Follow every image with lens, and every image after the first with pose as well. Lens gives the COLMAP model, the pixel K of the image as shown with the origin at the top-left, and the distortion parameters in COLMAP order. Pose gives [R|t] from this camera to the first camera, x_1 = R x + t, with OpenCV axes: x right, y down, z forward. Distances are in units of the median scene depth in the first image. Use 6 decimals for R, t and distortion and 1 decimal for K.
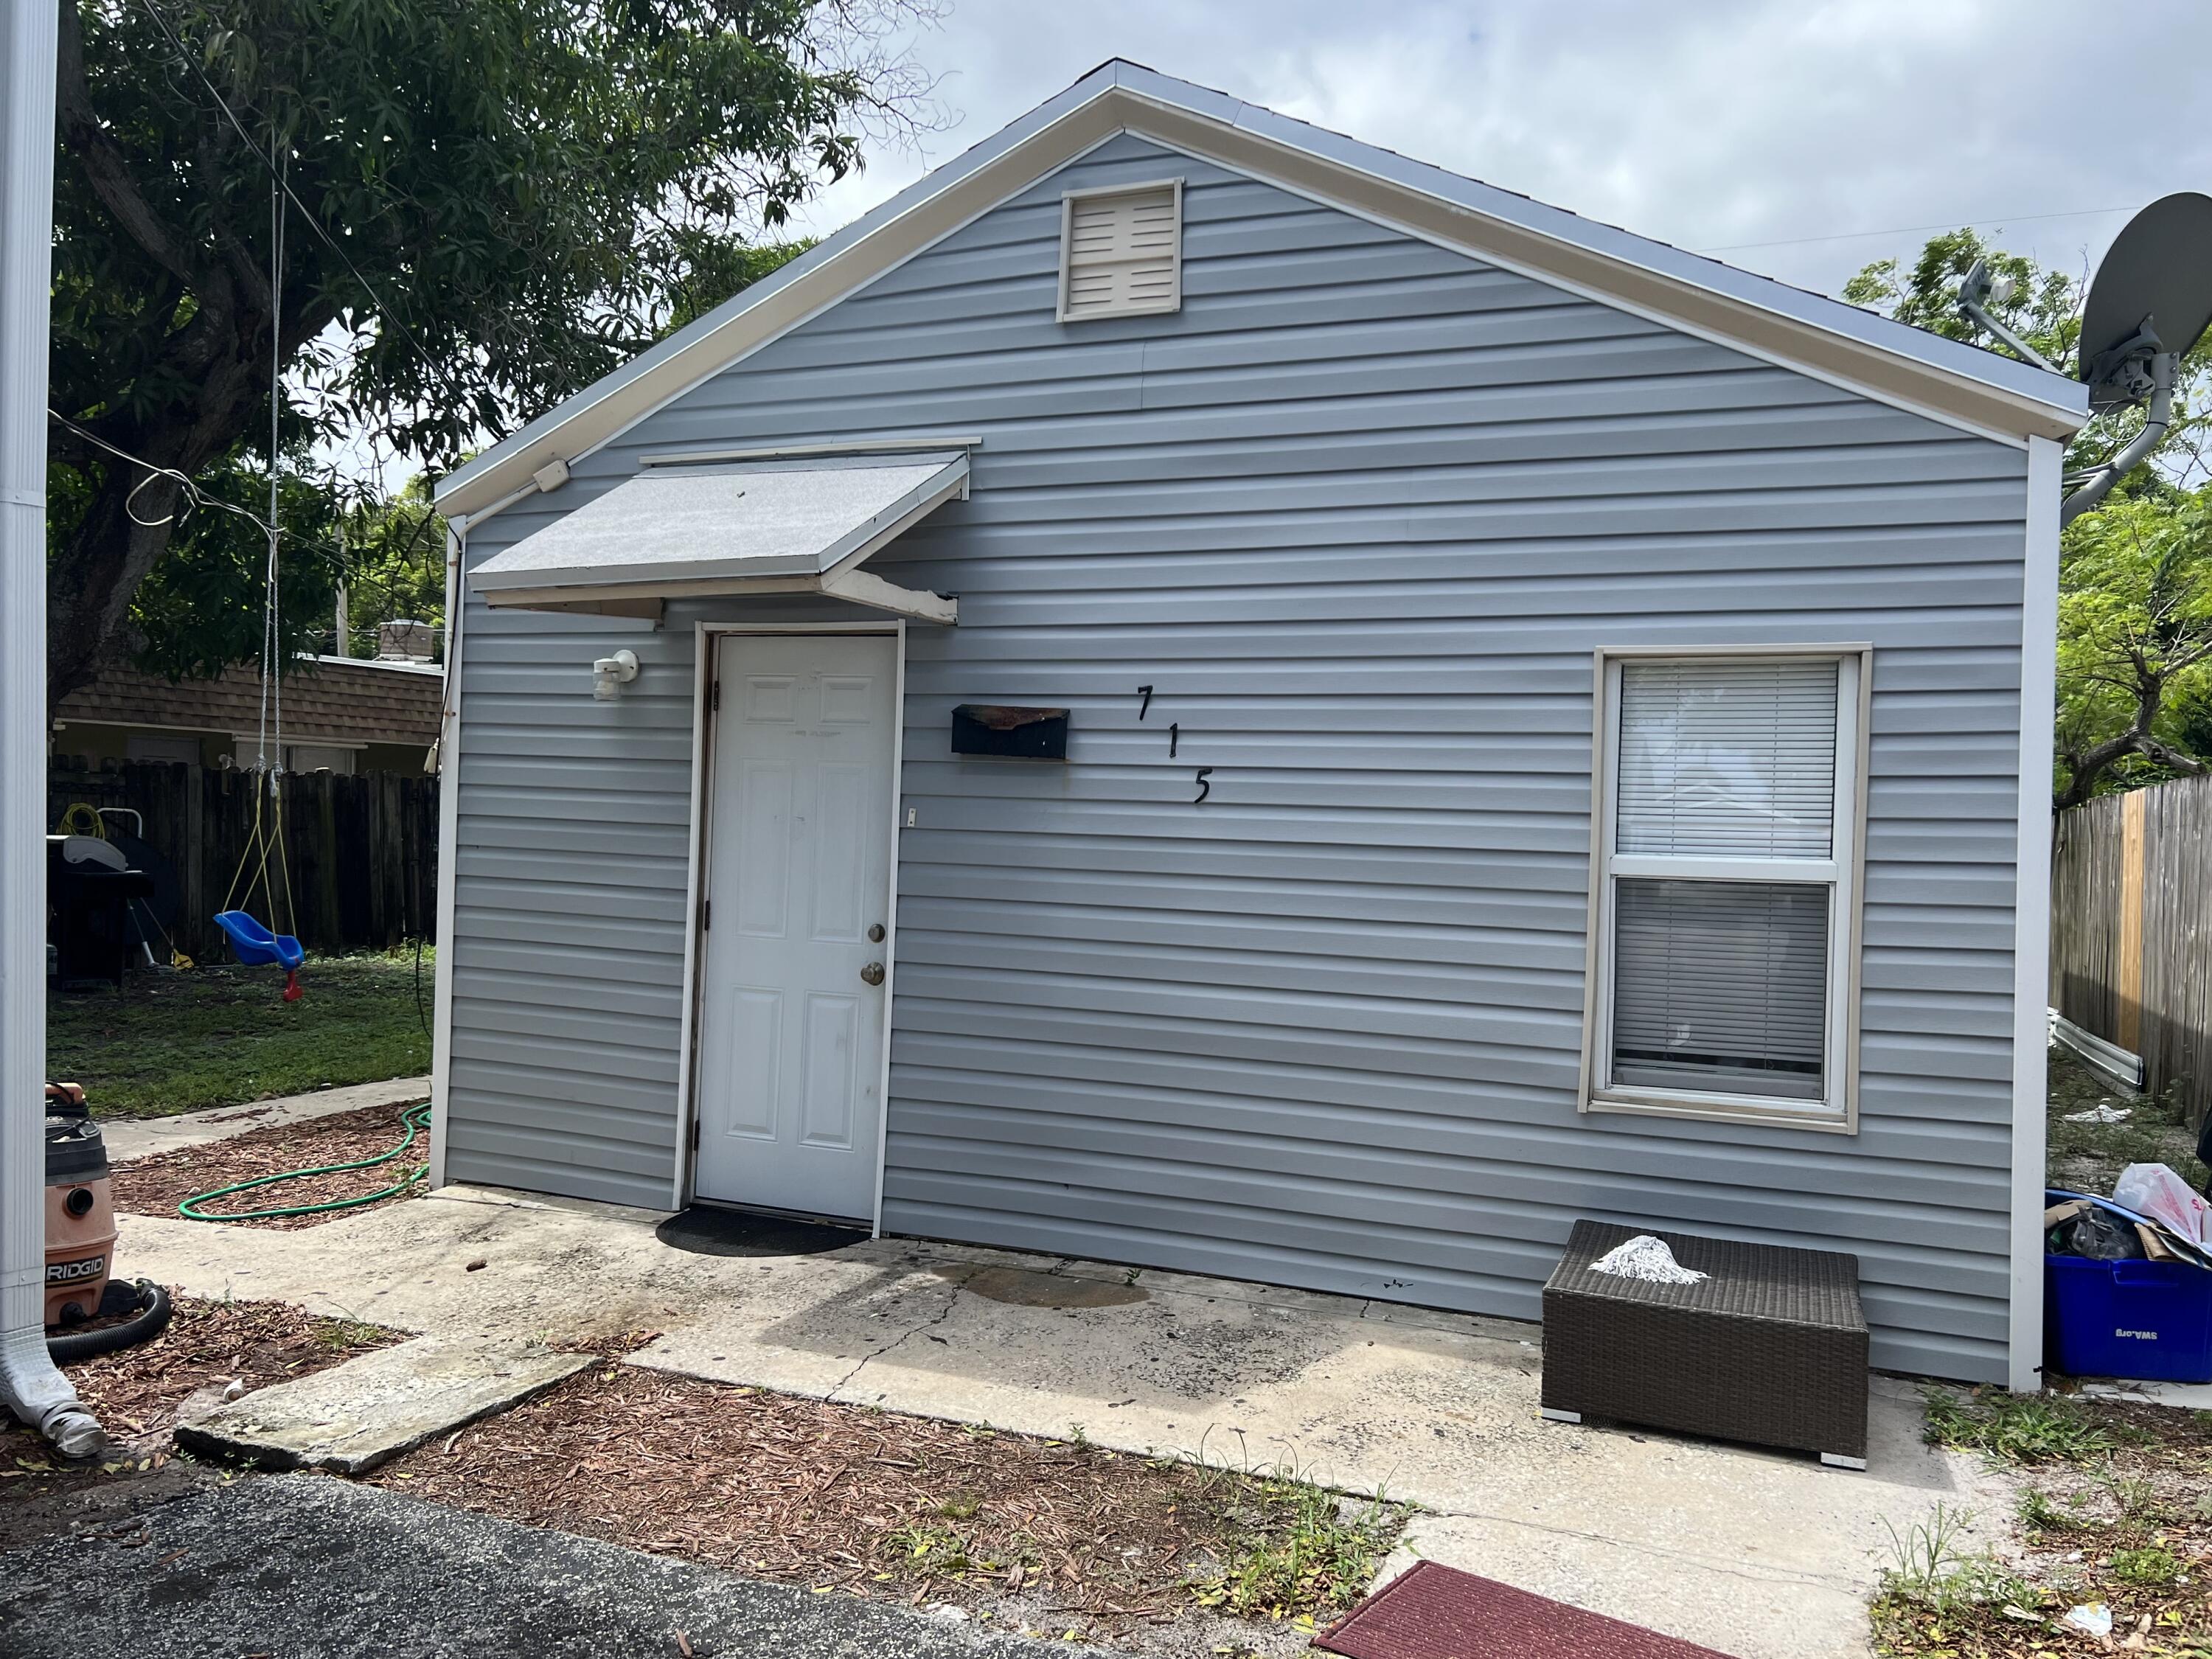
lens RADIAL K [[1708.0, 0, 1104.6], [0, 1708.0, 838.7], [0, 0, 1]] dist [0.051245, -0.001070]
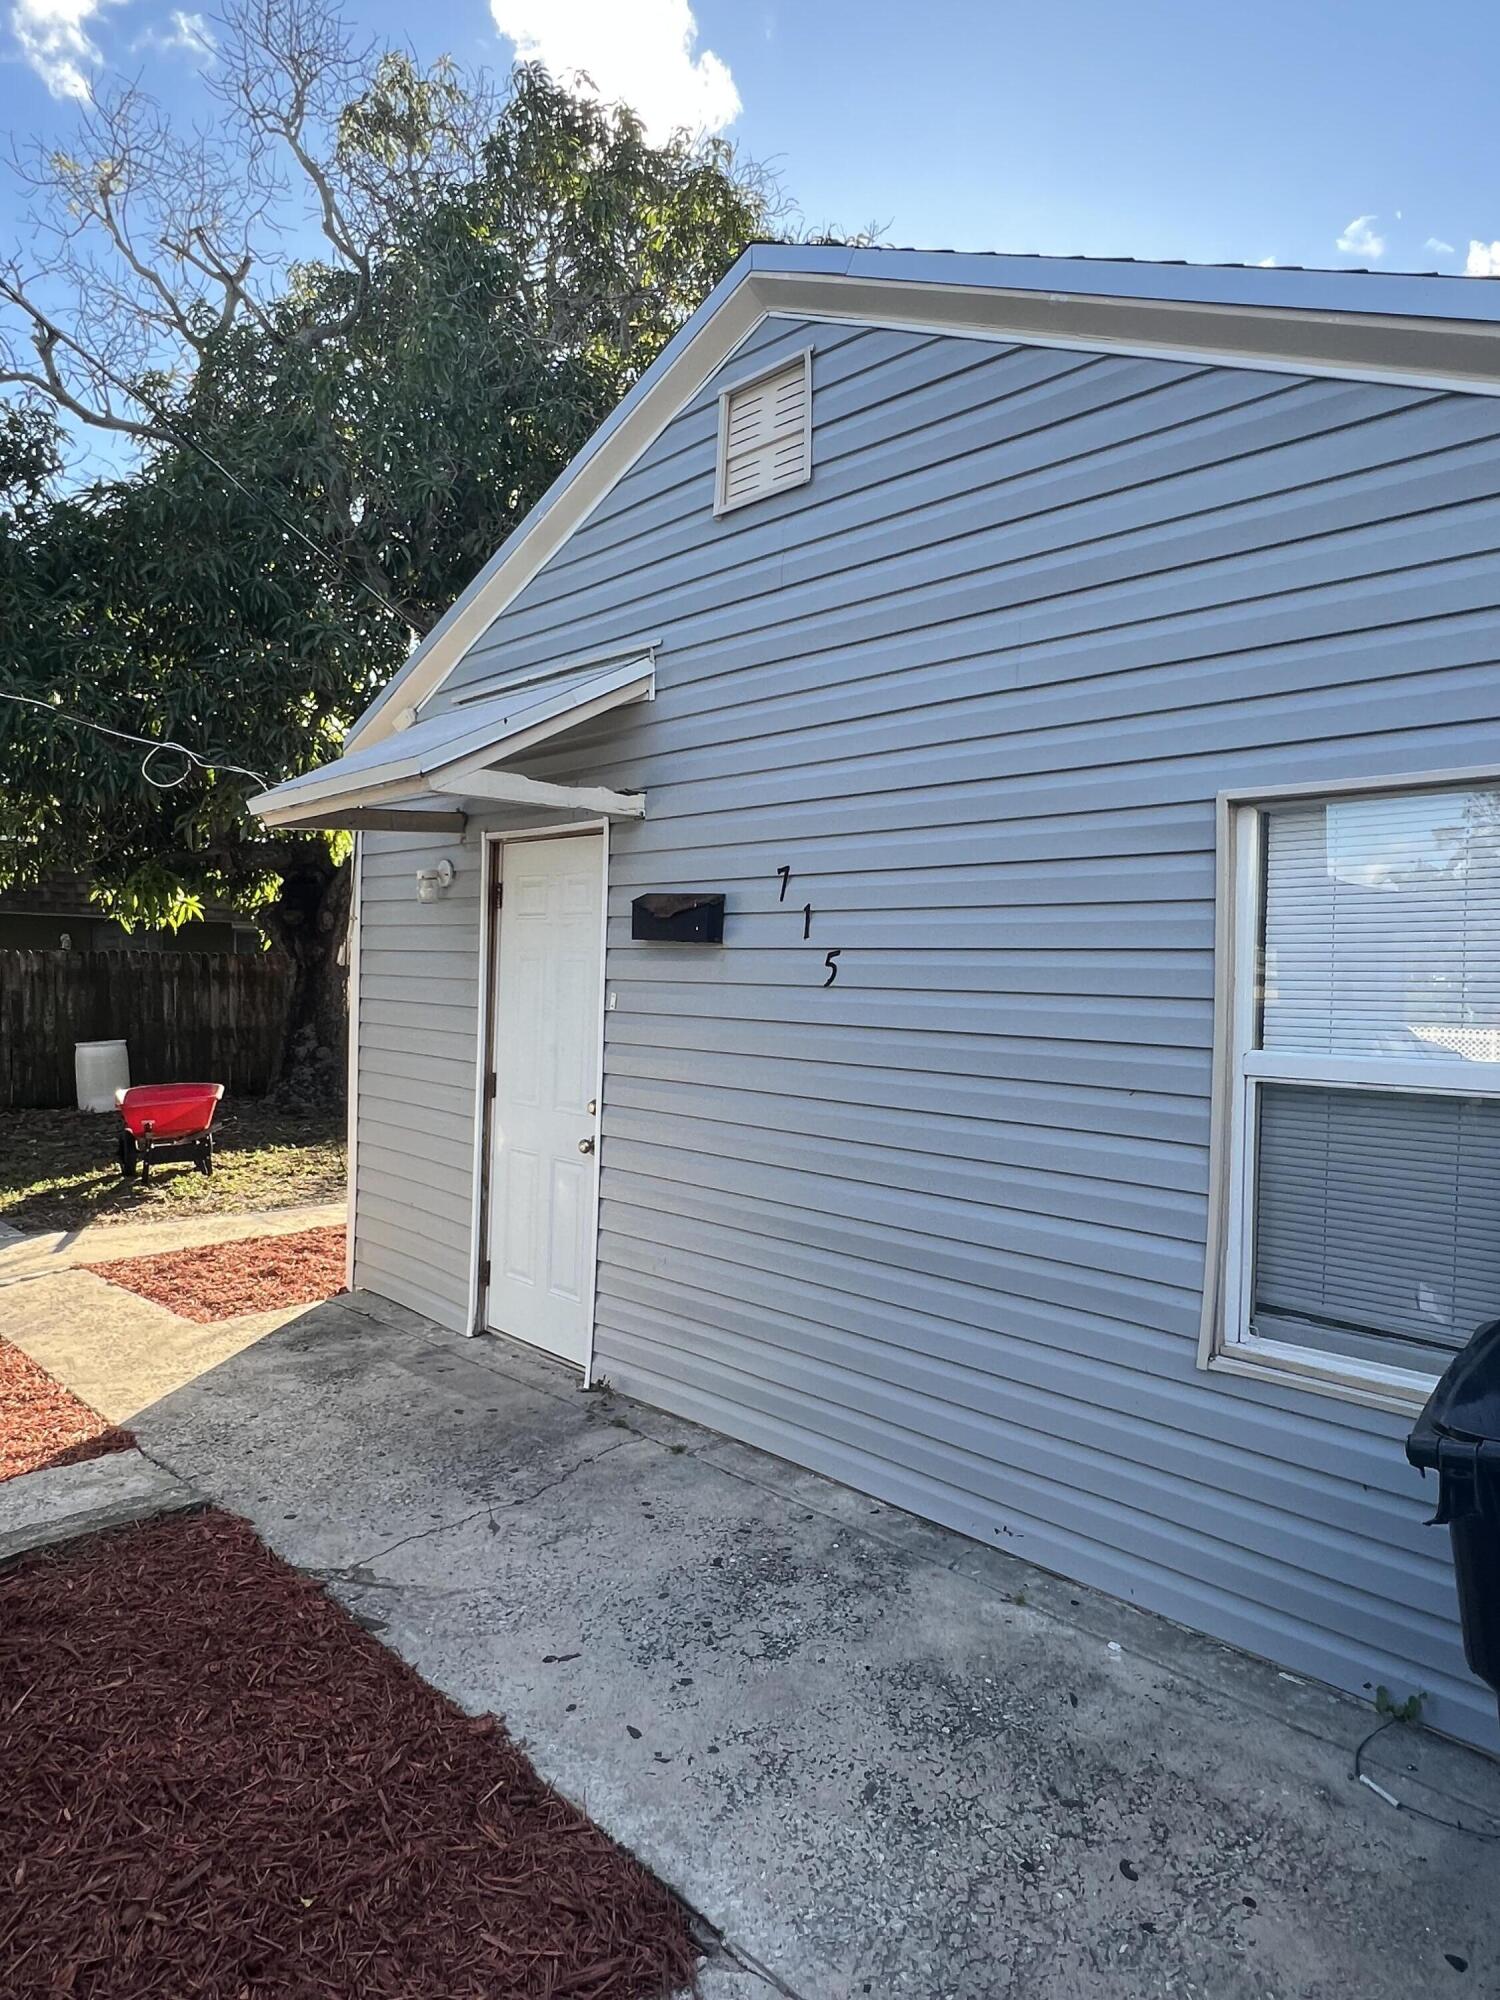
lens RADIAL K [[1184.7, 0, 749.6], [0, 1184.7, 999.6], [0, 0, 1]] dist [-0.019468, 0.000361]
pose [[0.917359, -0.005348, -0.398025, 0.271624], [0.007165, 0.999970, 0.003078, -0.015414], [0.397997, -0.005675, 0.917369, 0.366303]]
